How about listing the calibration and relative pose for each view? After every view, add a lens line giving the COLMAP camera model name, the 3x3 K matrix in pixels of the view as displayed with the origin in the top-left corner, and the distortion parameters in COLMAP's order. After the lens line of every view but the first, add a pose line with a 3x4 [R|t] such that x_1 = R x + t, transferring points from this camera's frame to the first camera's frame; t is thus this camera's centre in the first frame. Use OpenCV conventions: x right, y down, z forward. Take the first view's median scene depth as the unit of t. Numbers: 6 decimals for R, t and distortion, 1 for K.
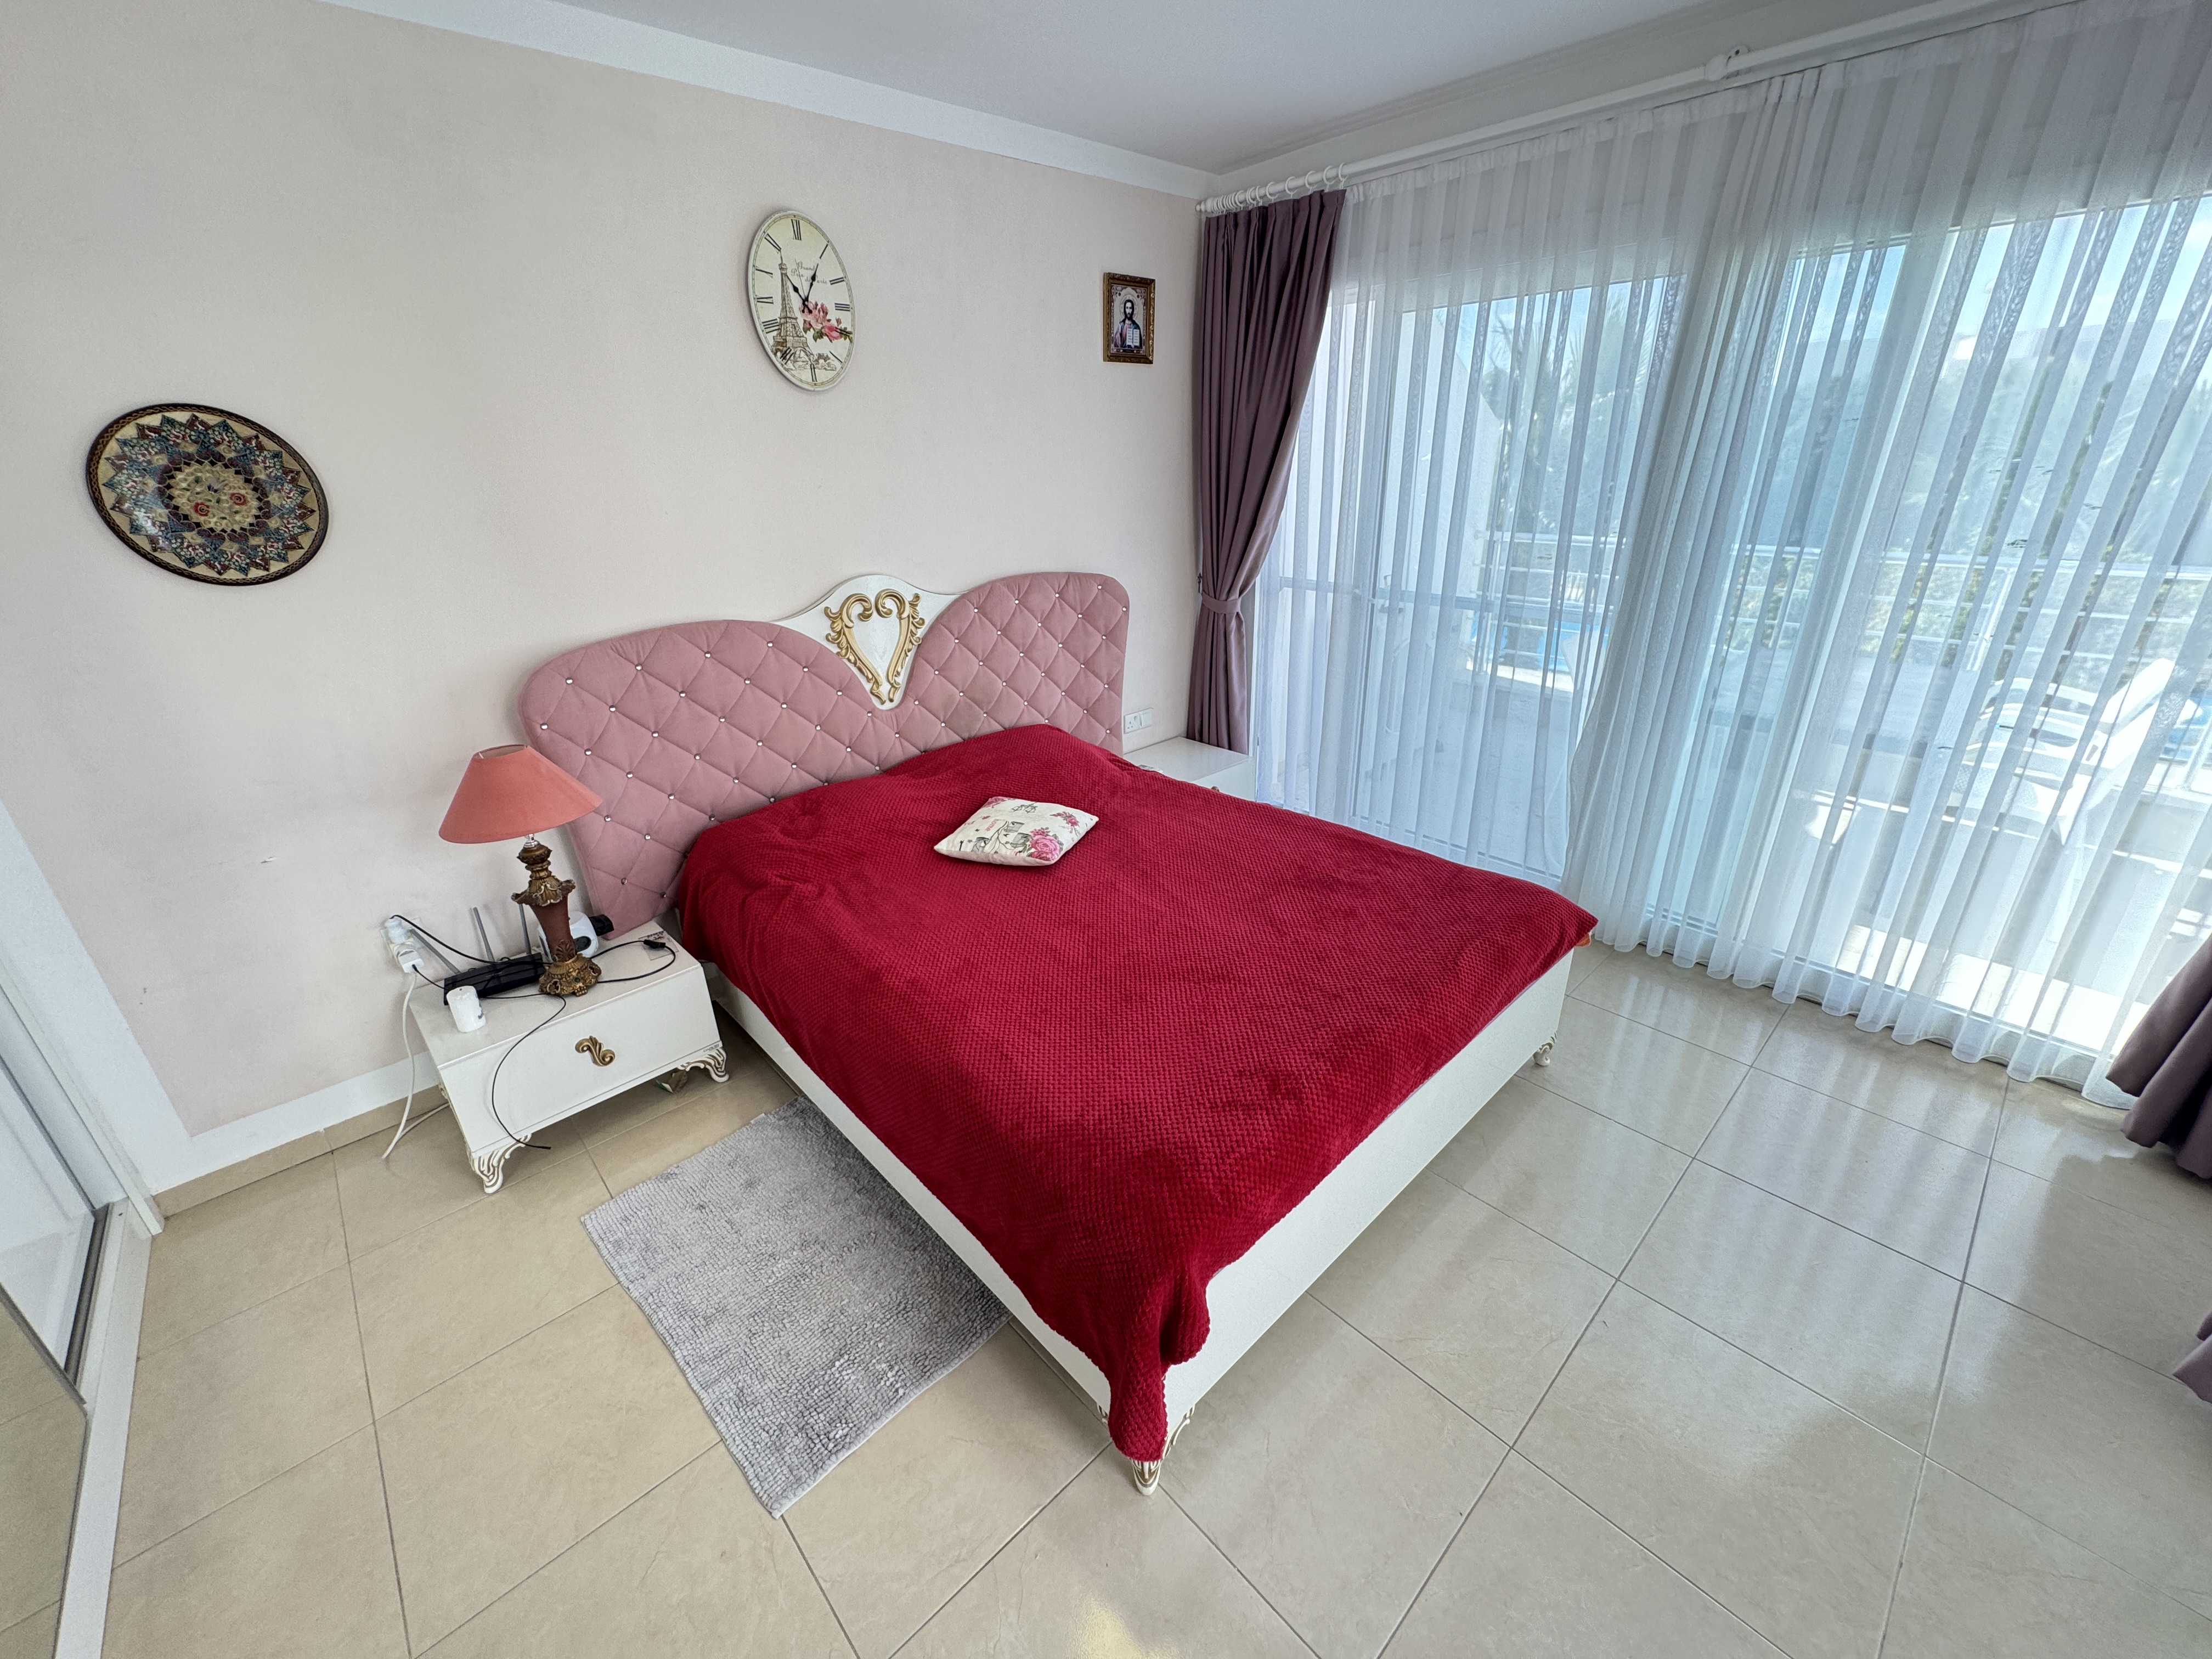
lens RADIAL K [[884.7, 0, 1107.0], [0, 884.7, 833.7], [0, 0, 1]] dist [-0.002941, 0.001190]
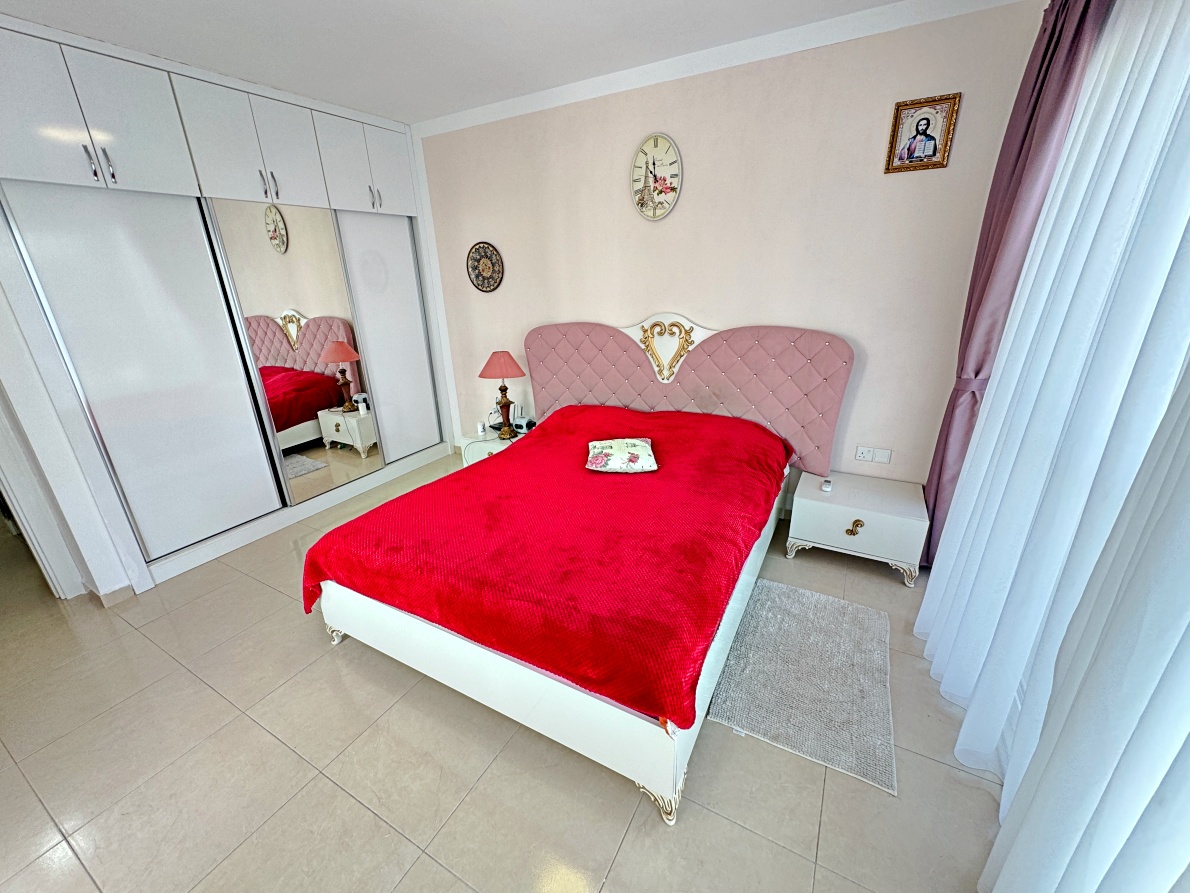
lens RADIAL K [[475.9, 0, 591.4], [0, 475.9, 449.3], [0, 0, 1]] dist [-0.002941, 0.001190]
pose [[0.306393, 0.351984, -0.884438, 0.741932], [-0.357927, 0.903541, 0.235591, -0.219593], [0.882050, 0.244380, 0.402823, 0.532424]]
